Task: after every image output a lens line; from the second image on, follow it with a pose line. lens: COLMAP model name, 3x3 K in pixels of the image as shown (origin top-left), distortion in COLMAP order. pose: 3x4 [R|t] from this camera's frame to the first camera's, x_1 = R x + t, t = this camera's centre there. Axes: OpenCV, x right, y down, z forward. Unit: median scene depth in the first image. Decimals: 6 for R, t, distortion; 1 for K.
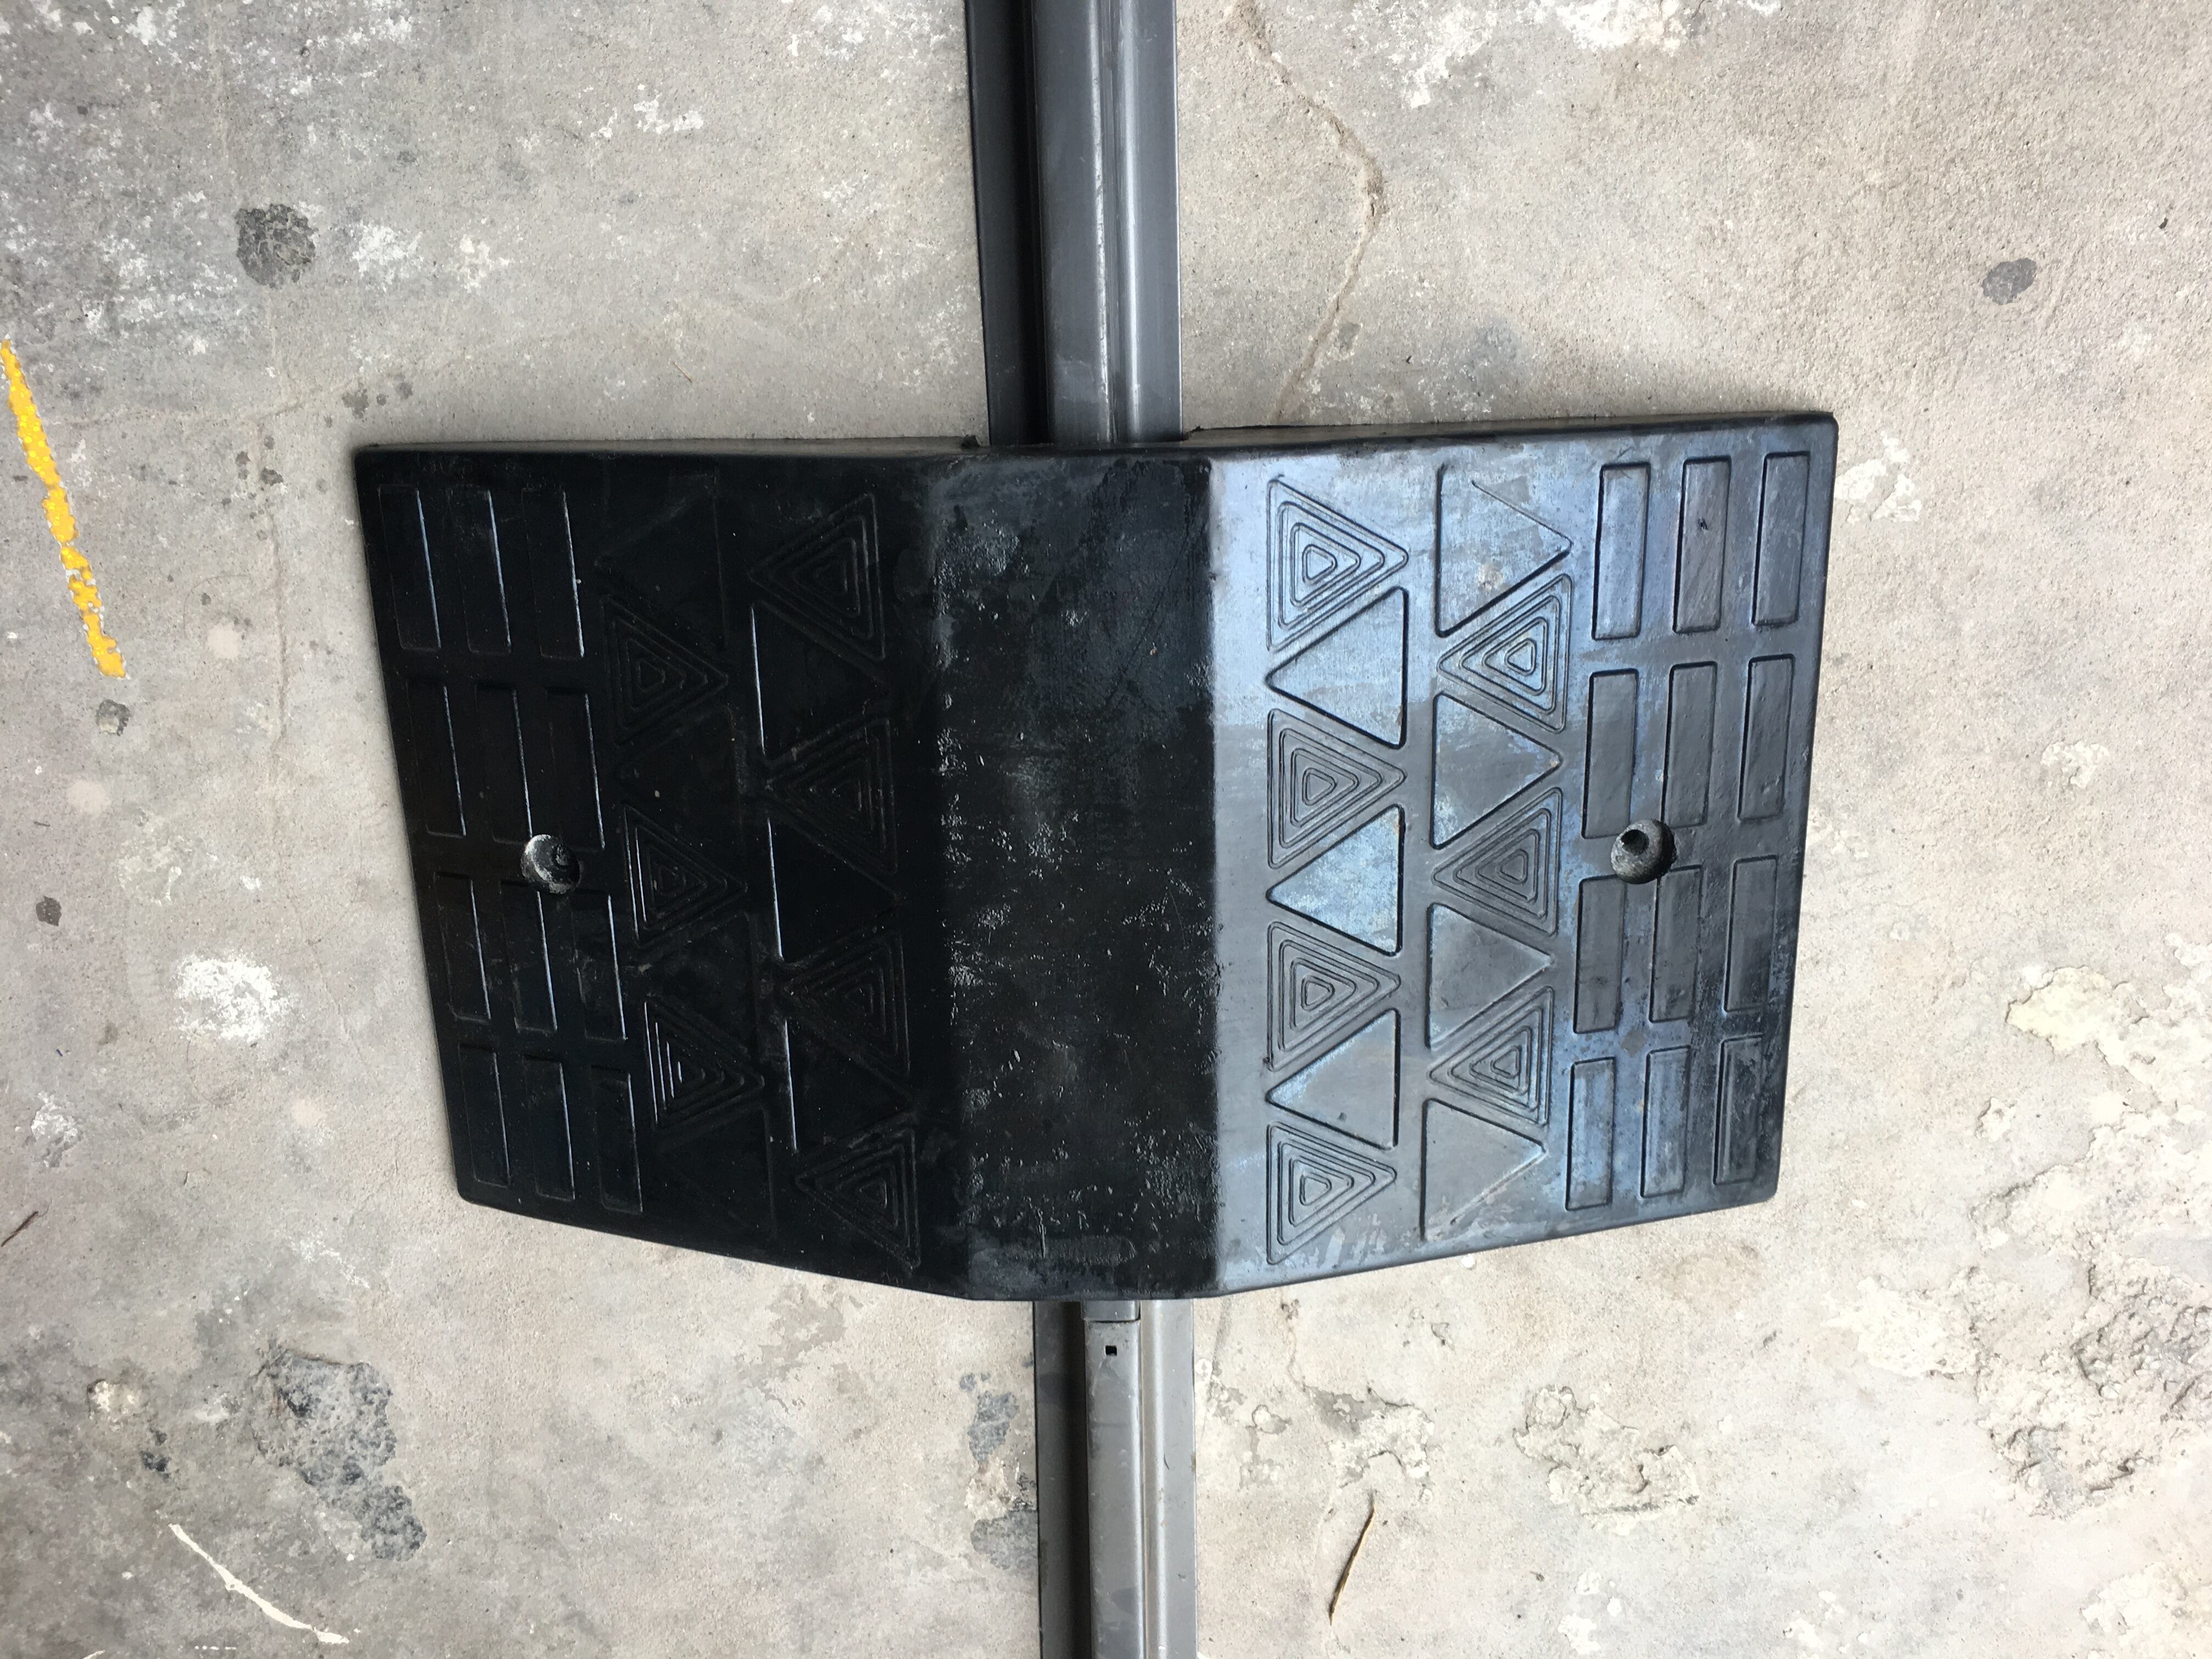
lens RADIAL K [[1904.1, 0, 1113.4], [0, 1904.1, 830.7], [0, 0, 1]] dist [0.097483, -0.153030]
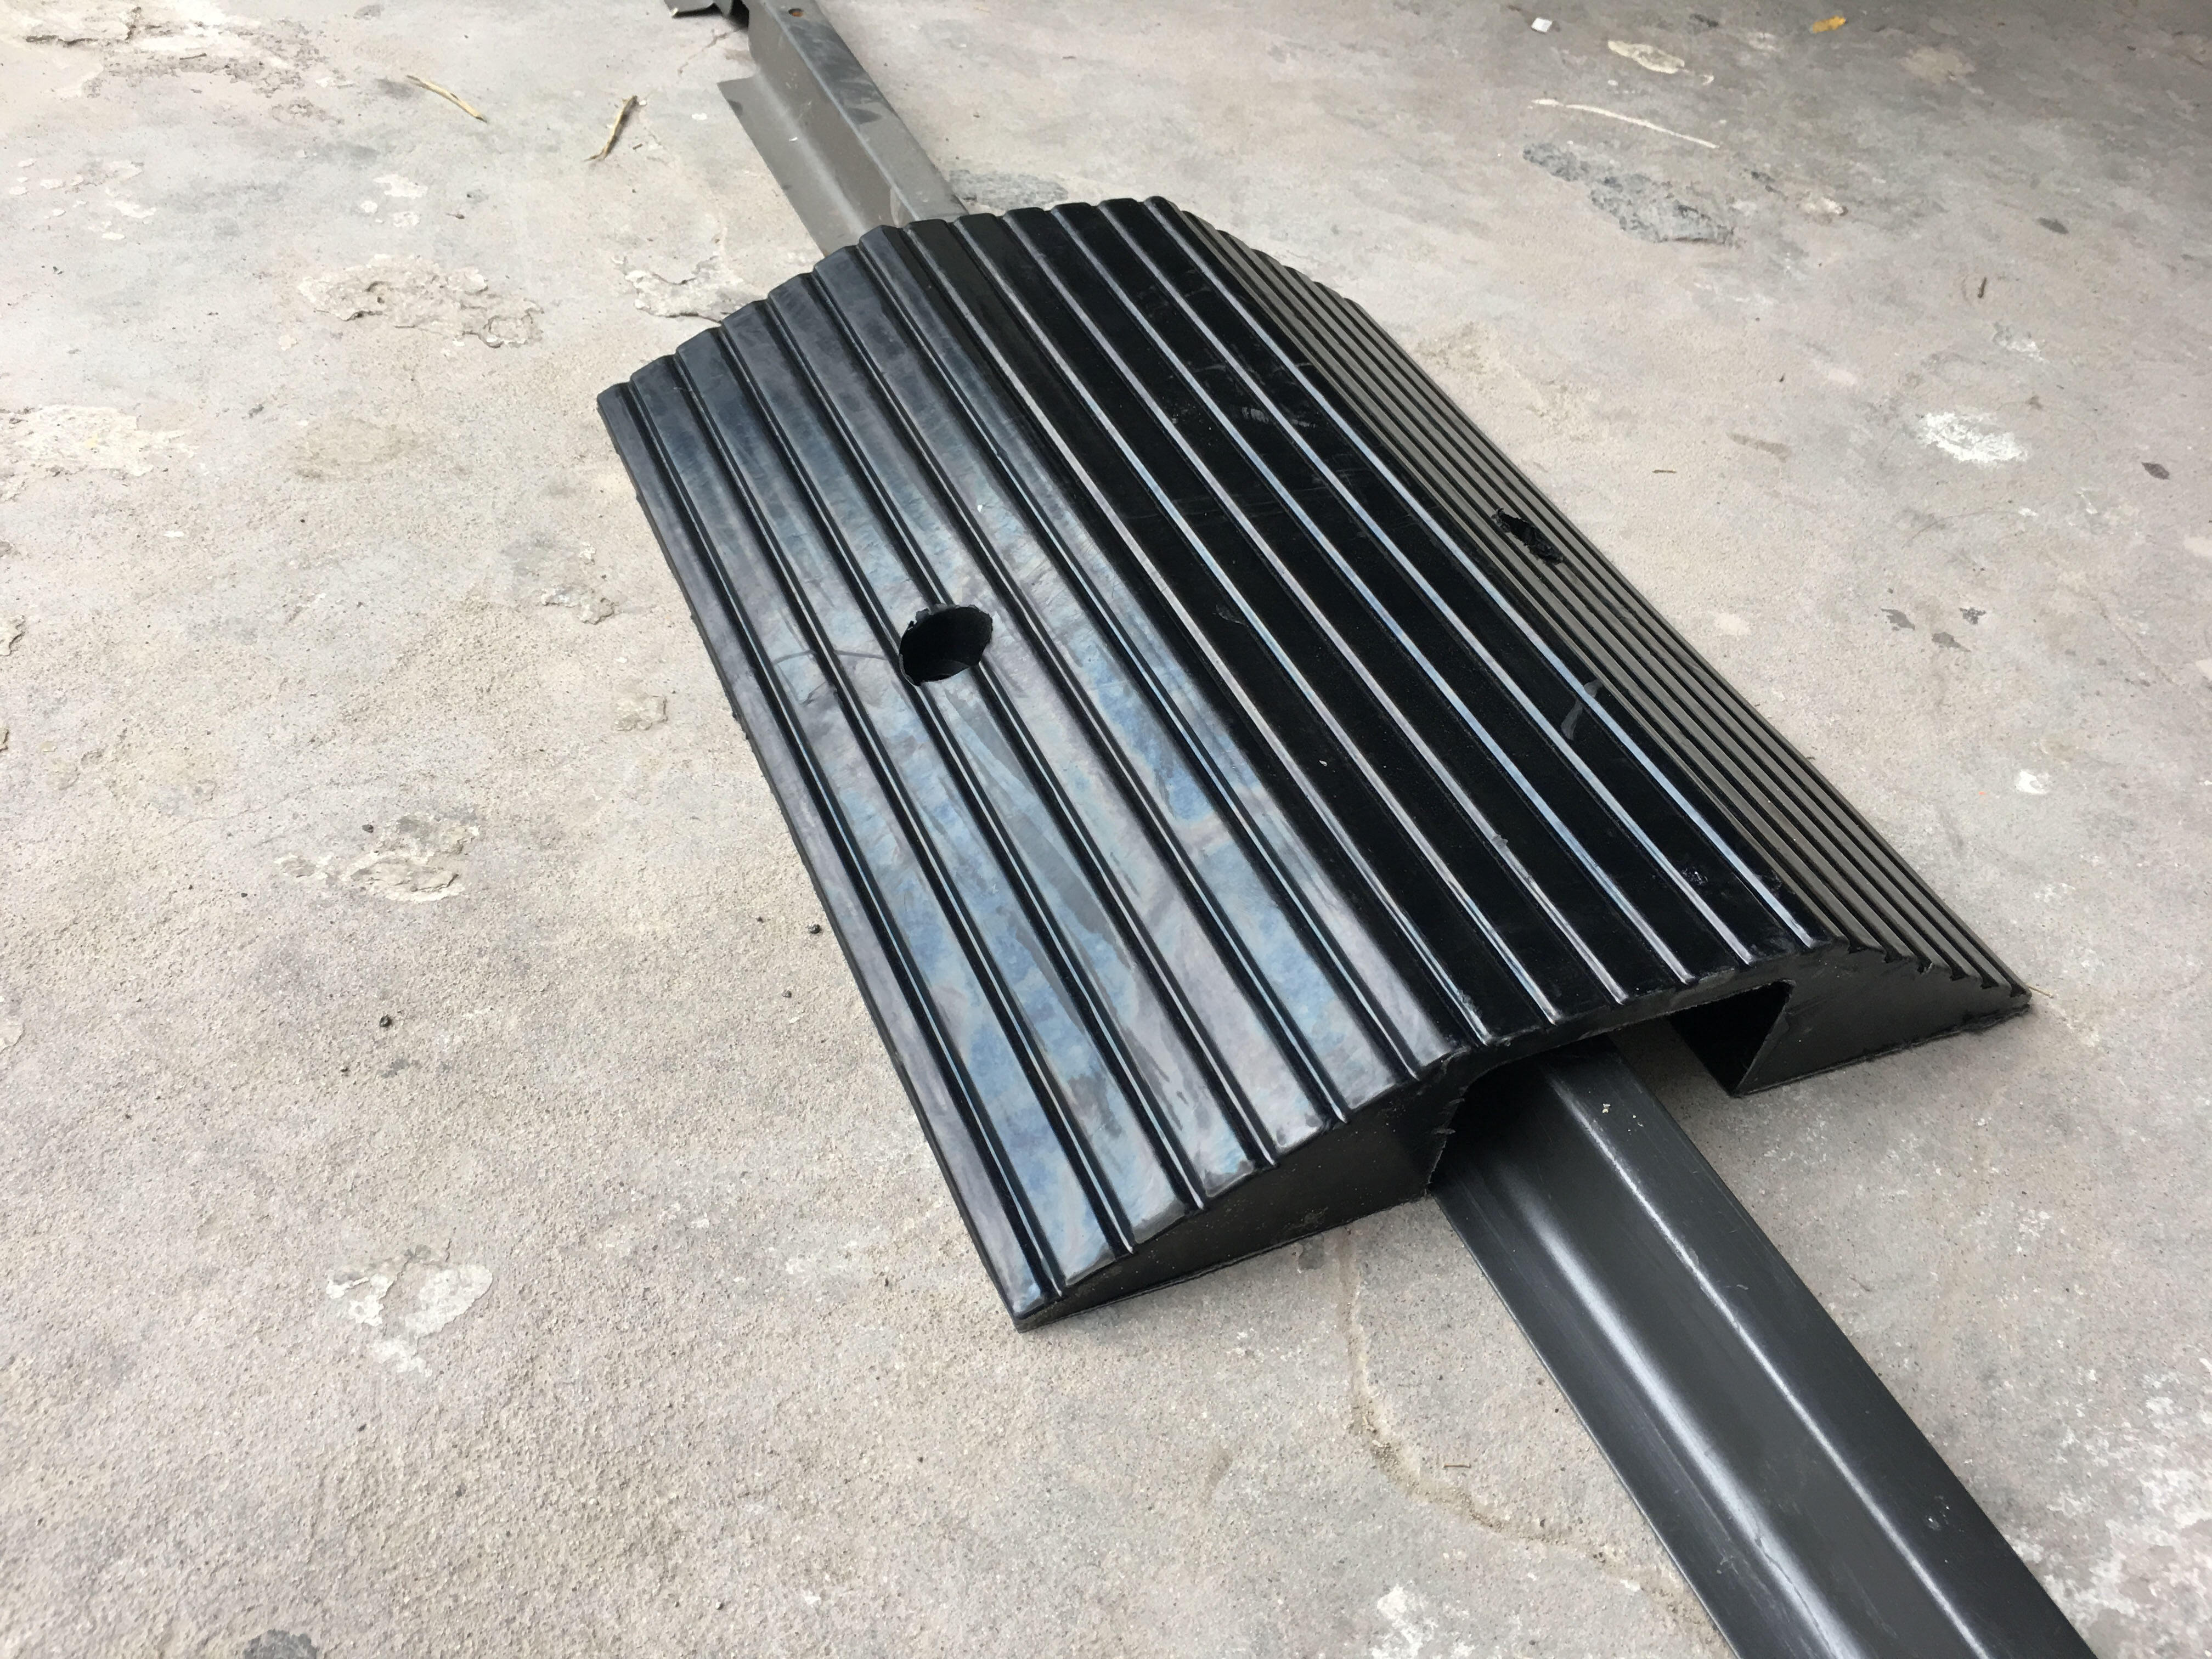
lens RADIAL K [[1904.1, 0, 1090.0], [0, 1904.1, 825.6], [0, 0, 1]] dist [0.097483, -0.153030]
pose [[-0.917872, 0.216552, -0.332591, 0.360927], [-0.346814, -0.845082, 0.406886, -0.359643], [-0.192954, 0.488817, 0.850780, 0.374197]]
